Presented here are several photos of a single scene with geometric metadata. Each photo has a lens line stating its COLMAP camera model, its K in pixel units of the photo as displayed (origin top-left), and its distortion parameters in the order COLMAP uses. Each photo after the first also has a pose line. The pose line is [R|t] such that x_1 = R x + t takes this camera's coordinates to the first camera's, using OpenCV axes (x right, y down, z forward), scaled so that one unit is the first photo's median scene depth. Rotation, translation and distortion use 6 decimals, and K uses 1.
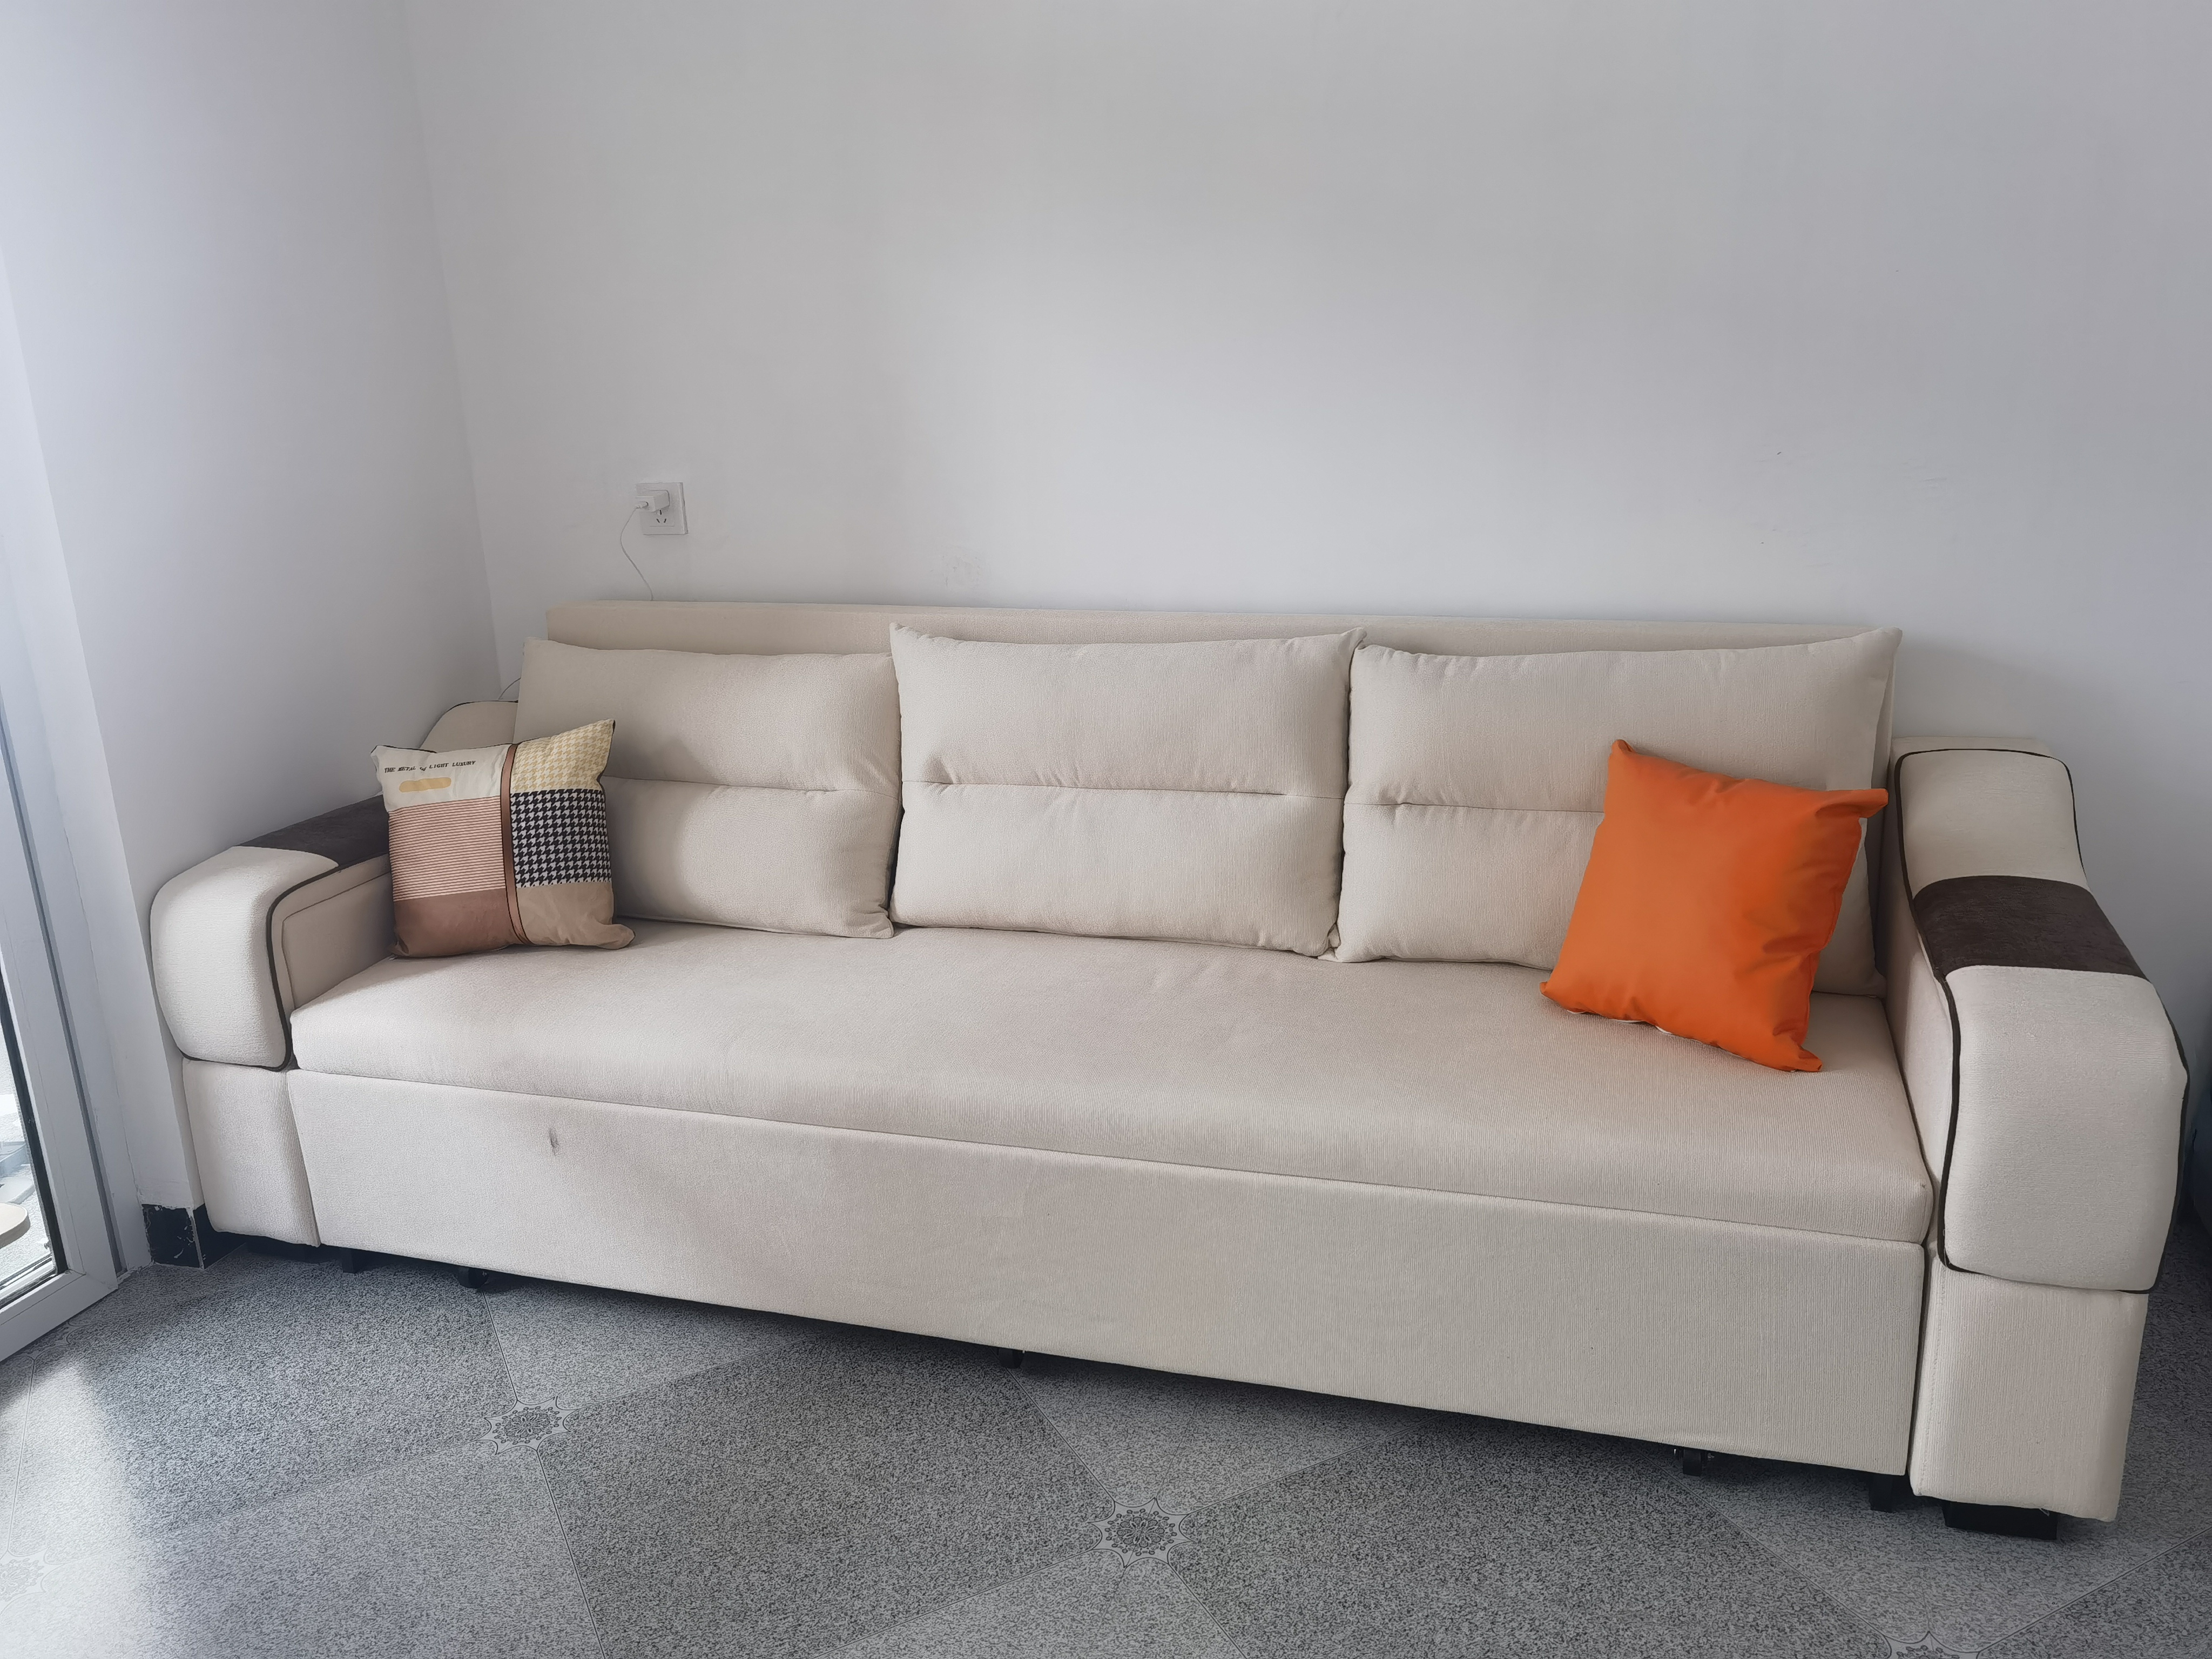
lens RADIAL K [[1765.8, 0, 1106.0], [0, 1765.8, 829.5], [0, 0, 1]] dist [0.021647, 0.003965]
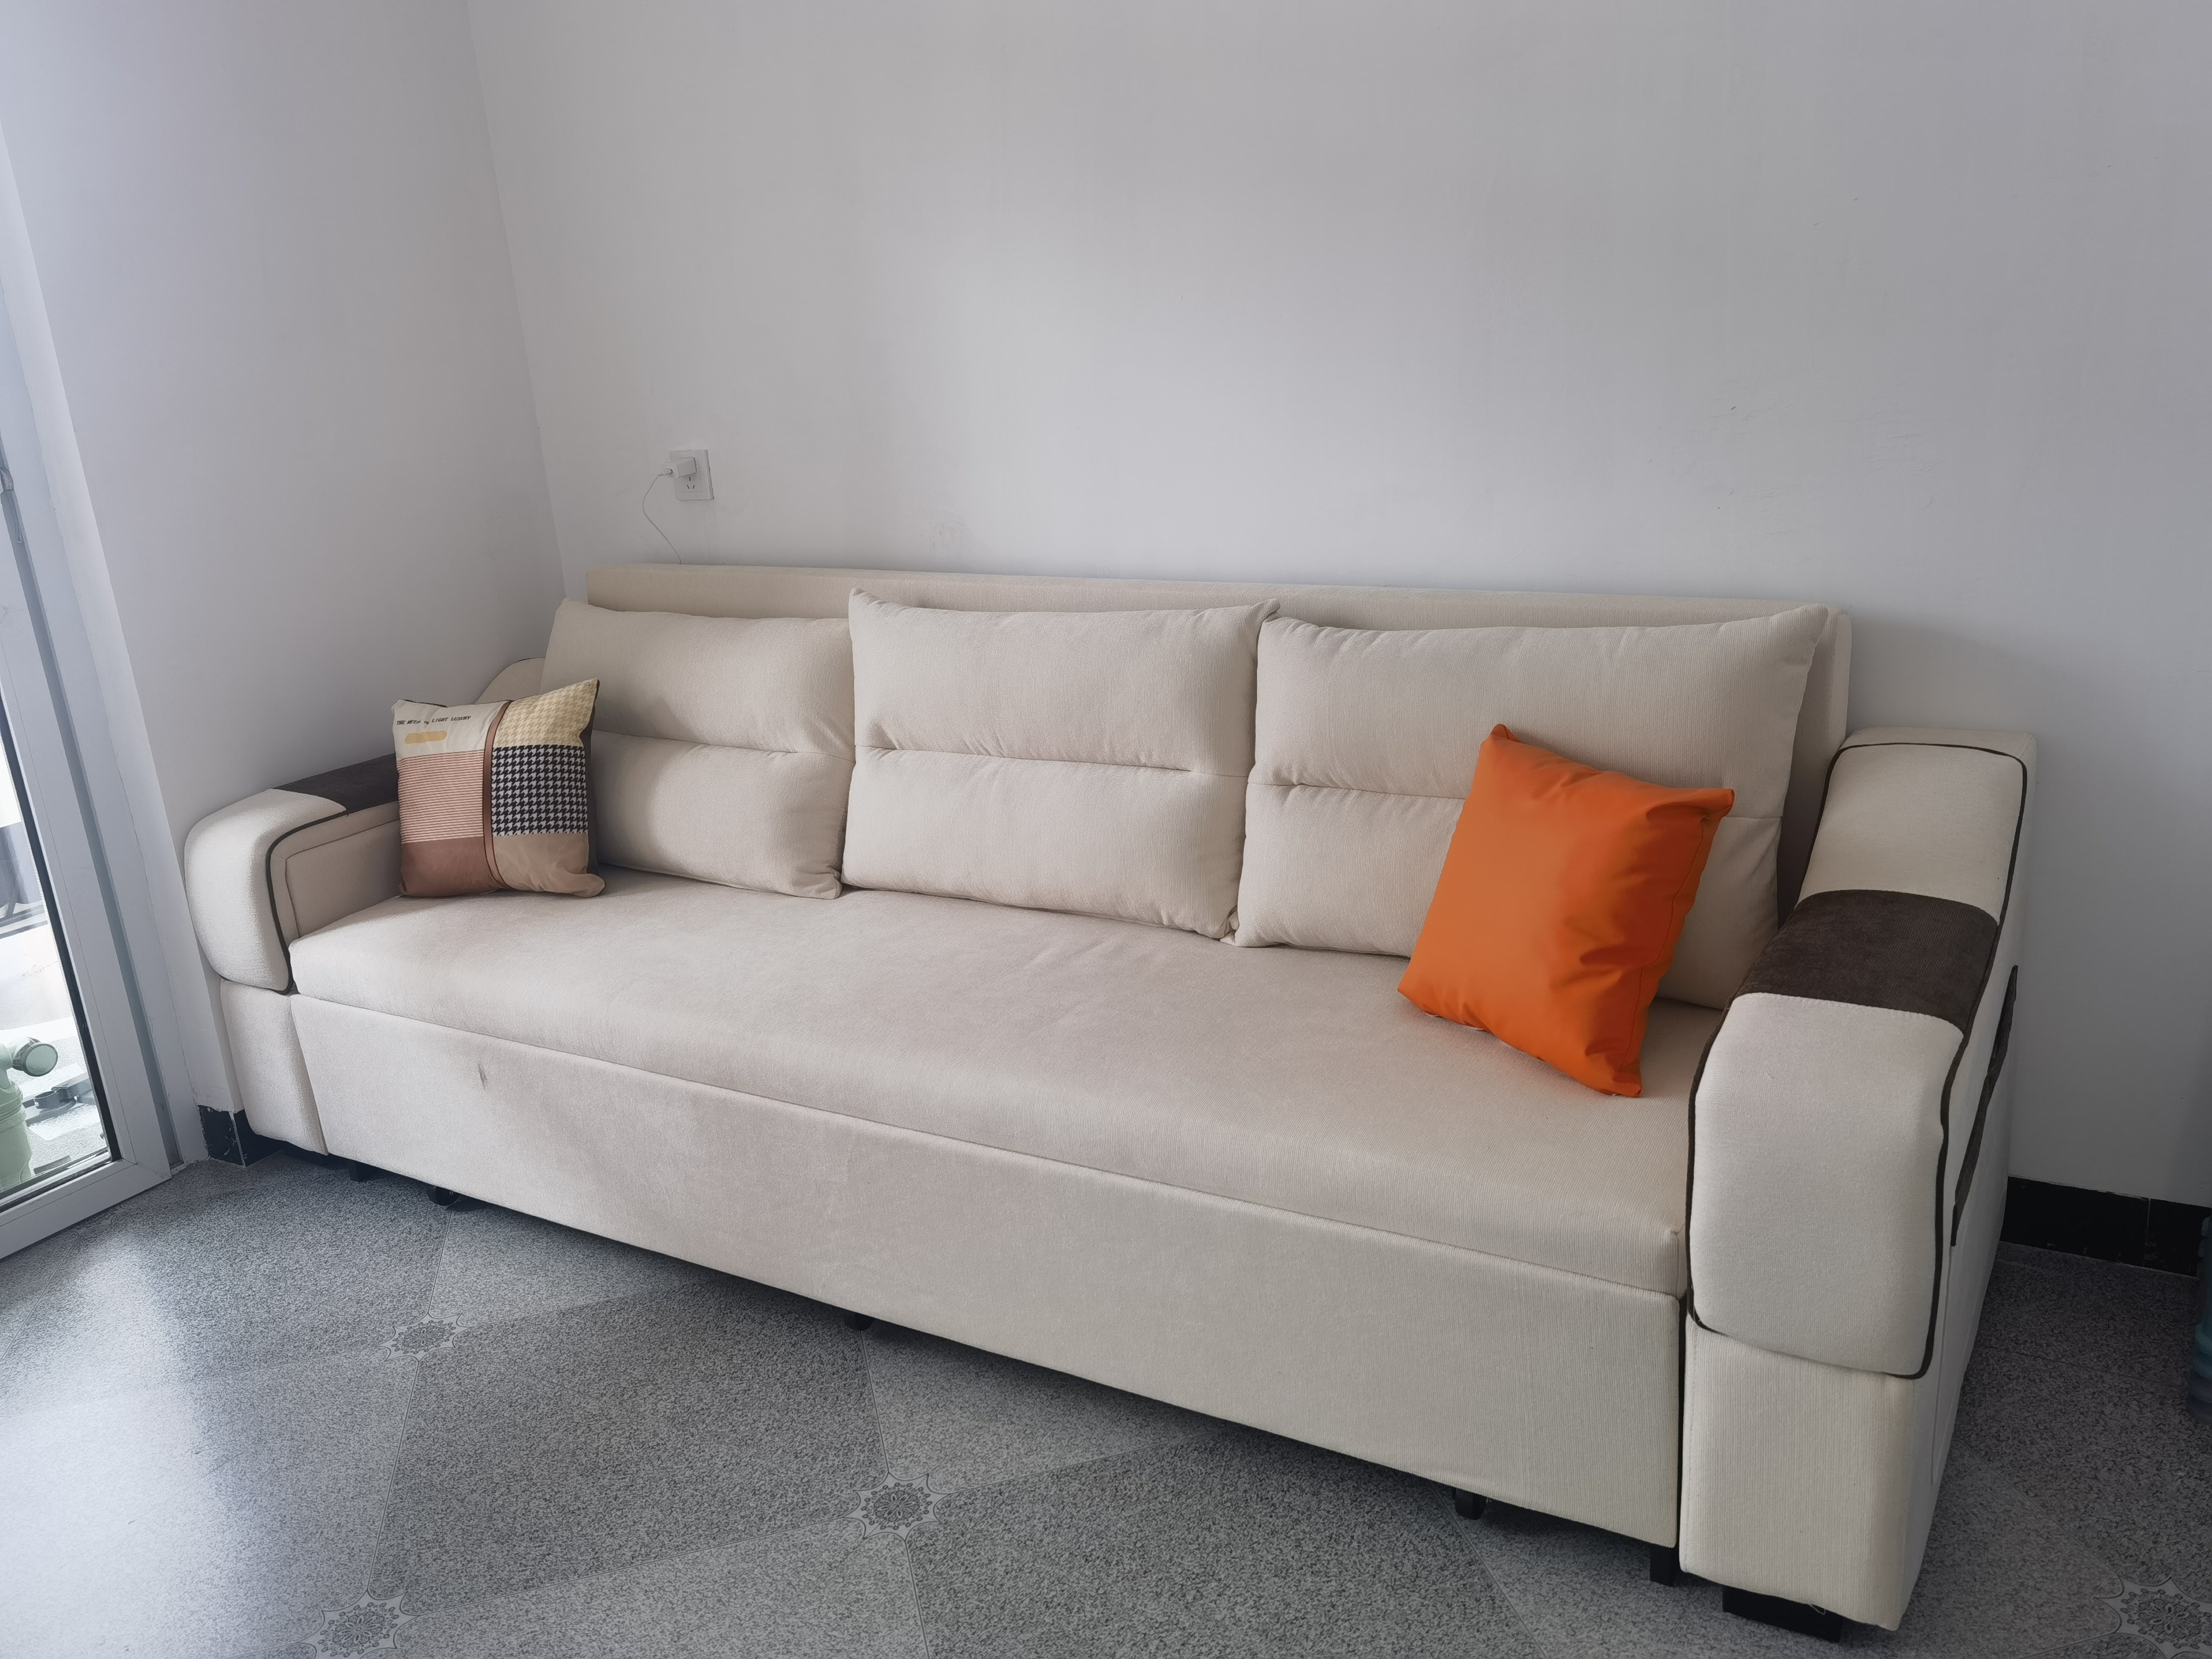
lens RADIAL K [[1762.5, 0, 1106.0], [0, 1762.5, 829.5], [0, 0, 1]] dist [0.031926, -0.003532]
pose [[0.973051, 0.037175, -0.227572, 0.276876], [-0.030219, 0.998966, 0.033975, -0.019112], [0.228600, -0.026183, 0.973168, 0.047795]]
